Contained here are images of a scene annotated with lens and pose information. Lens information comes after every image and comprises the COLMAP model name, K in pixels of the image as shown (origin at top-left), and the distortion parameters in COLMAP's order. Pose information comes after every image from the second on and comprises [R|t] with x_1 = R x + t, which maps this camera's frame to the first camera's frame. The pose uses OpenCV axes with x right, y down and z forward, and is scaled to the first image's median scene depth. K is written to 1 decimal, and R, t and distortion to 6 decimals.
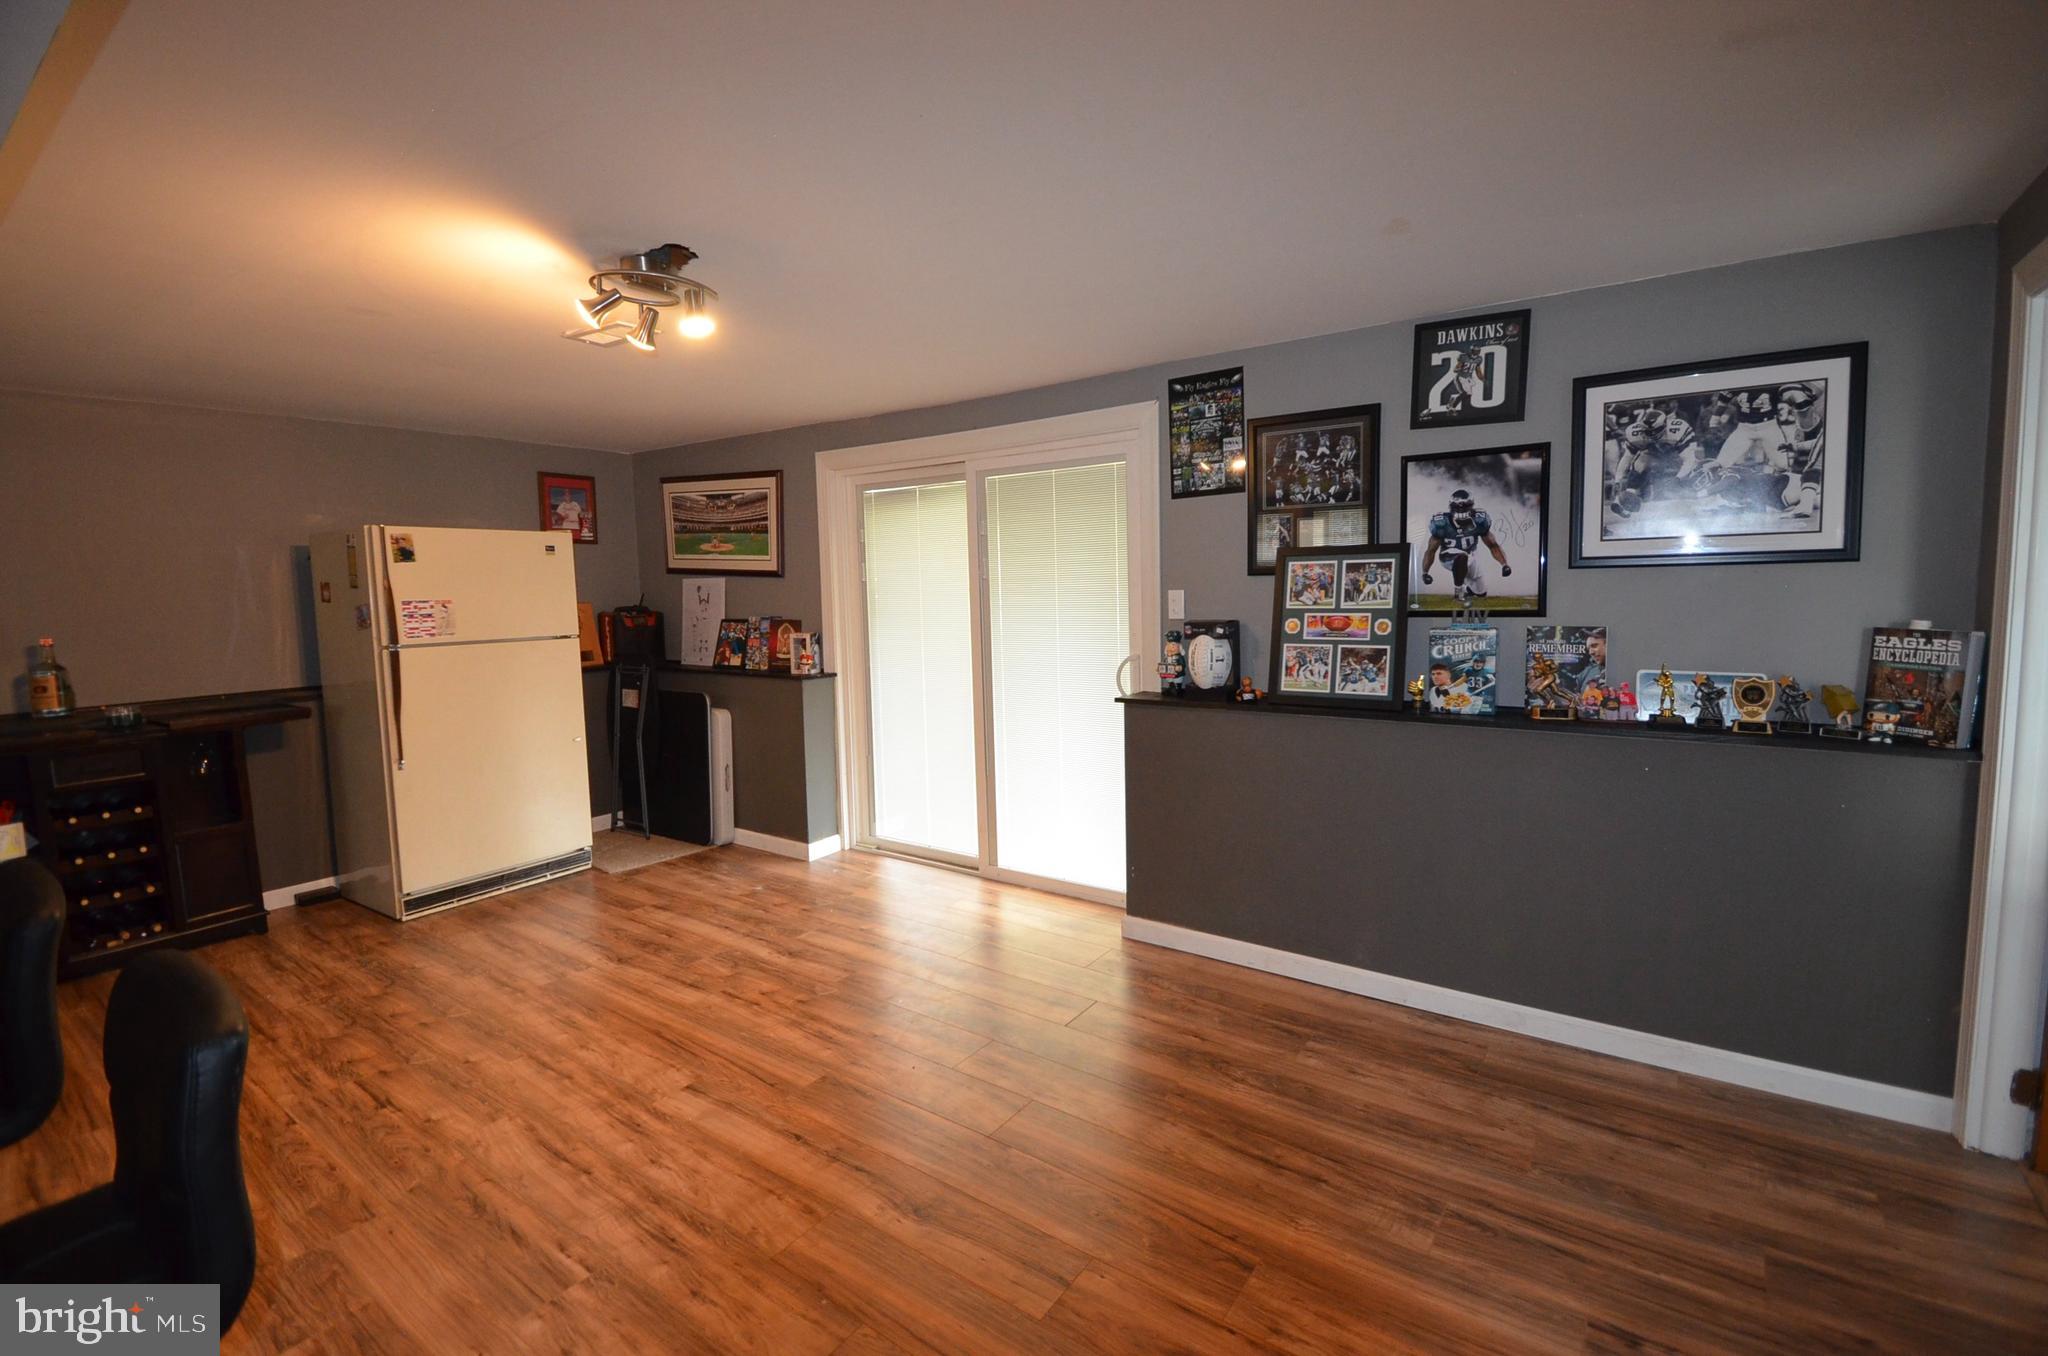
lens RADIAL K [[926.1, 0, 1028.7], [0, 926.1, 670.2], [0, 0, 1]] dist [-0.004804, 0.000254]
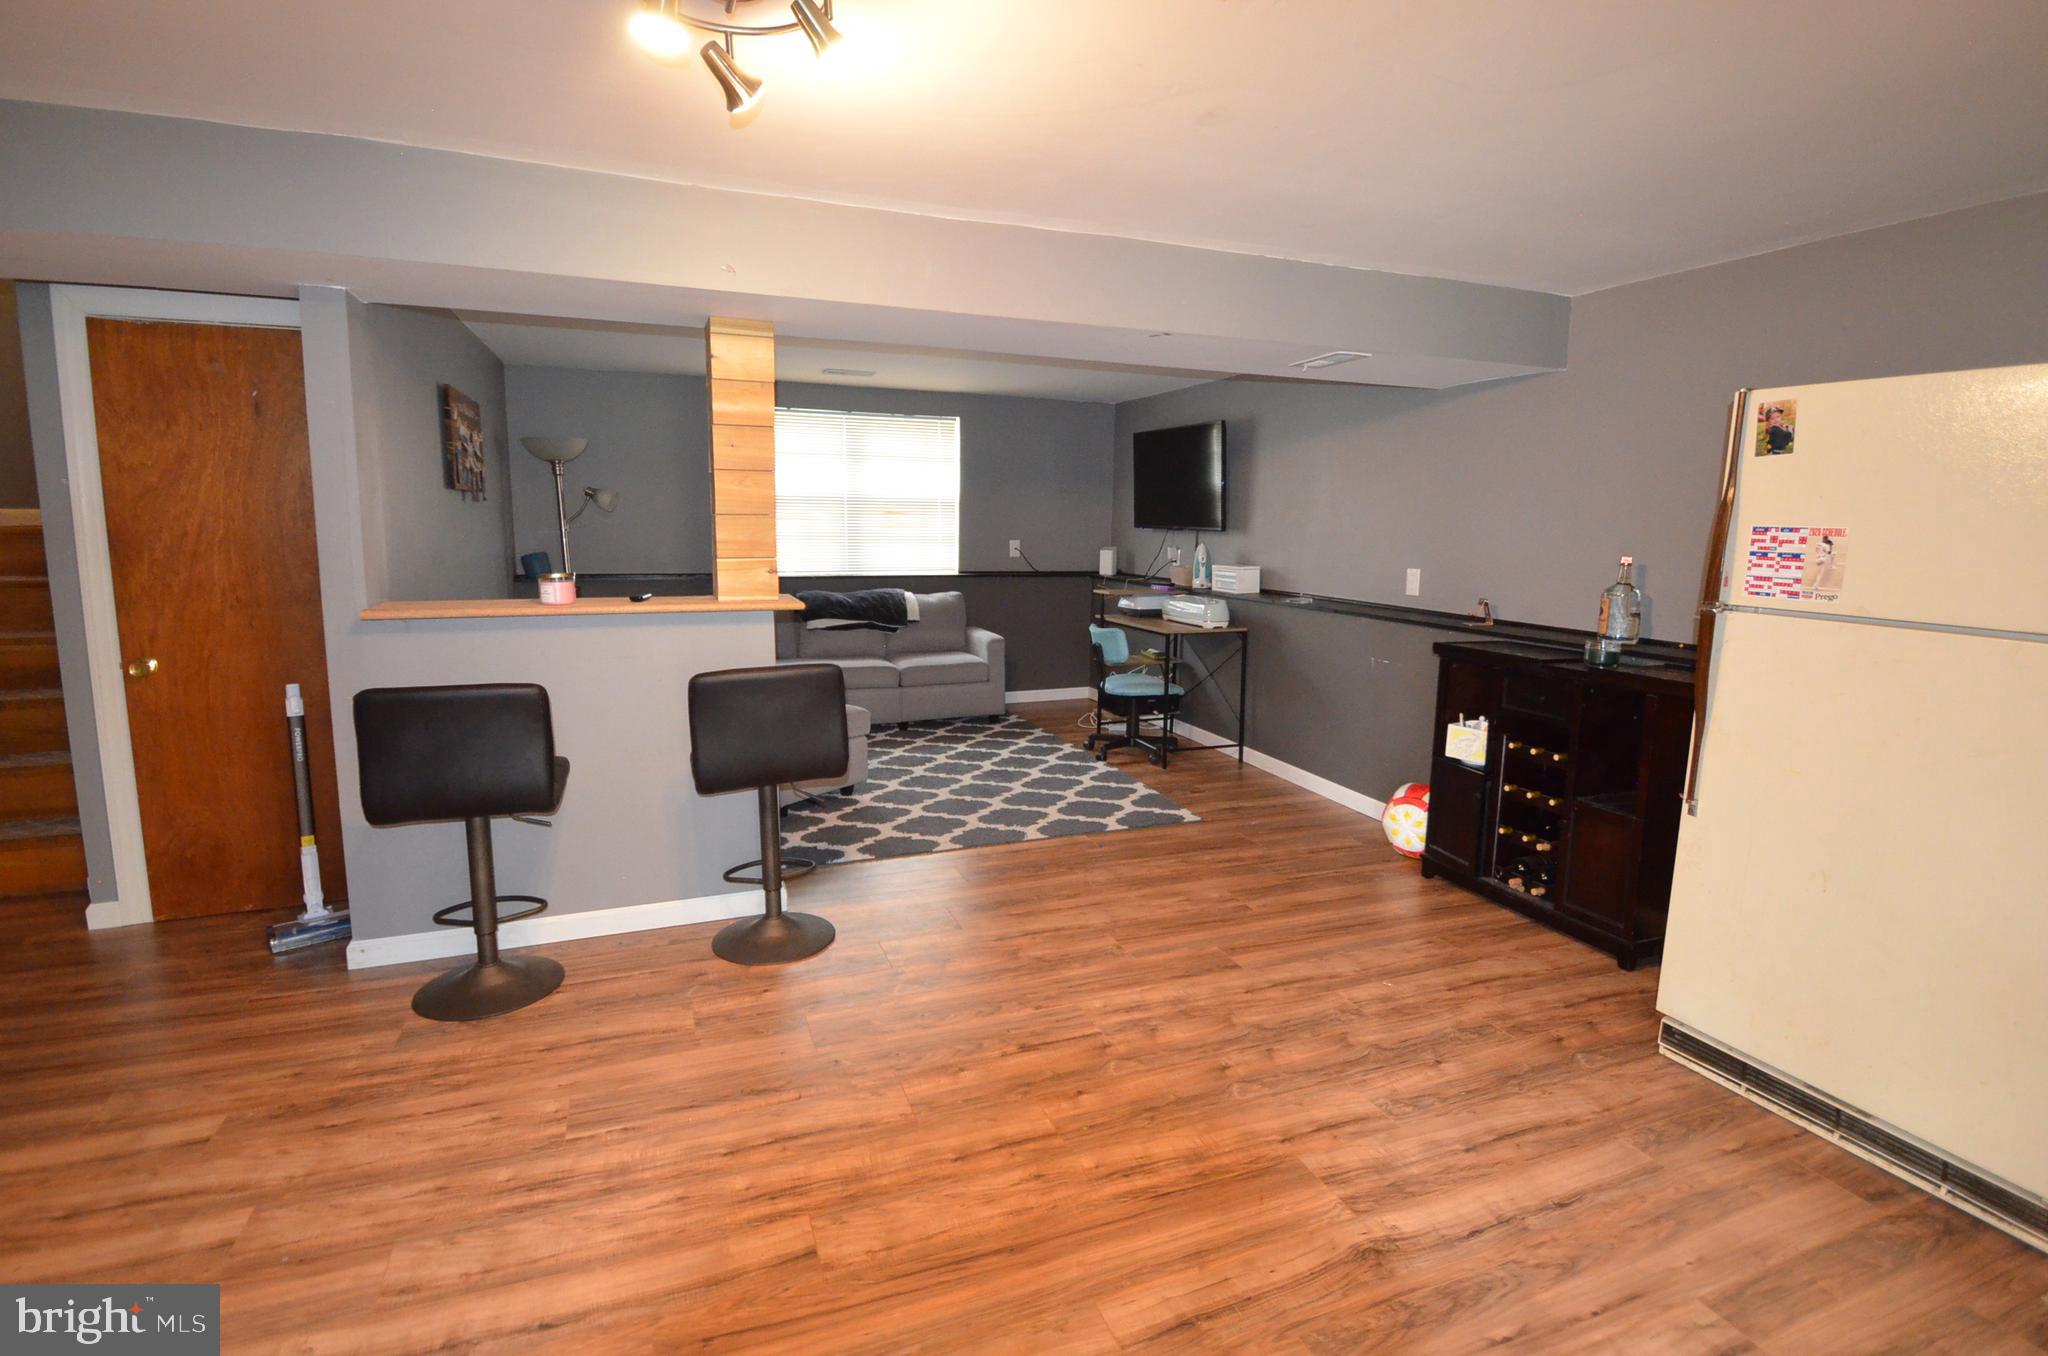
lens RADIAL K [[971.9, 0, 1027.9], [0, 971.9, 665.6], [0, 0, 1]] dist [-0.017630, -0.003294]
pose [[-0.532550, 0.142456, -0.834324, 0.051031], [-0.096266, 0.969144, 0.226922, -0.102536], [0.840907, 0.201164, -0.502403, 1.164137]]
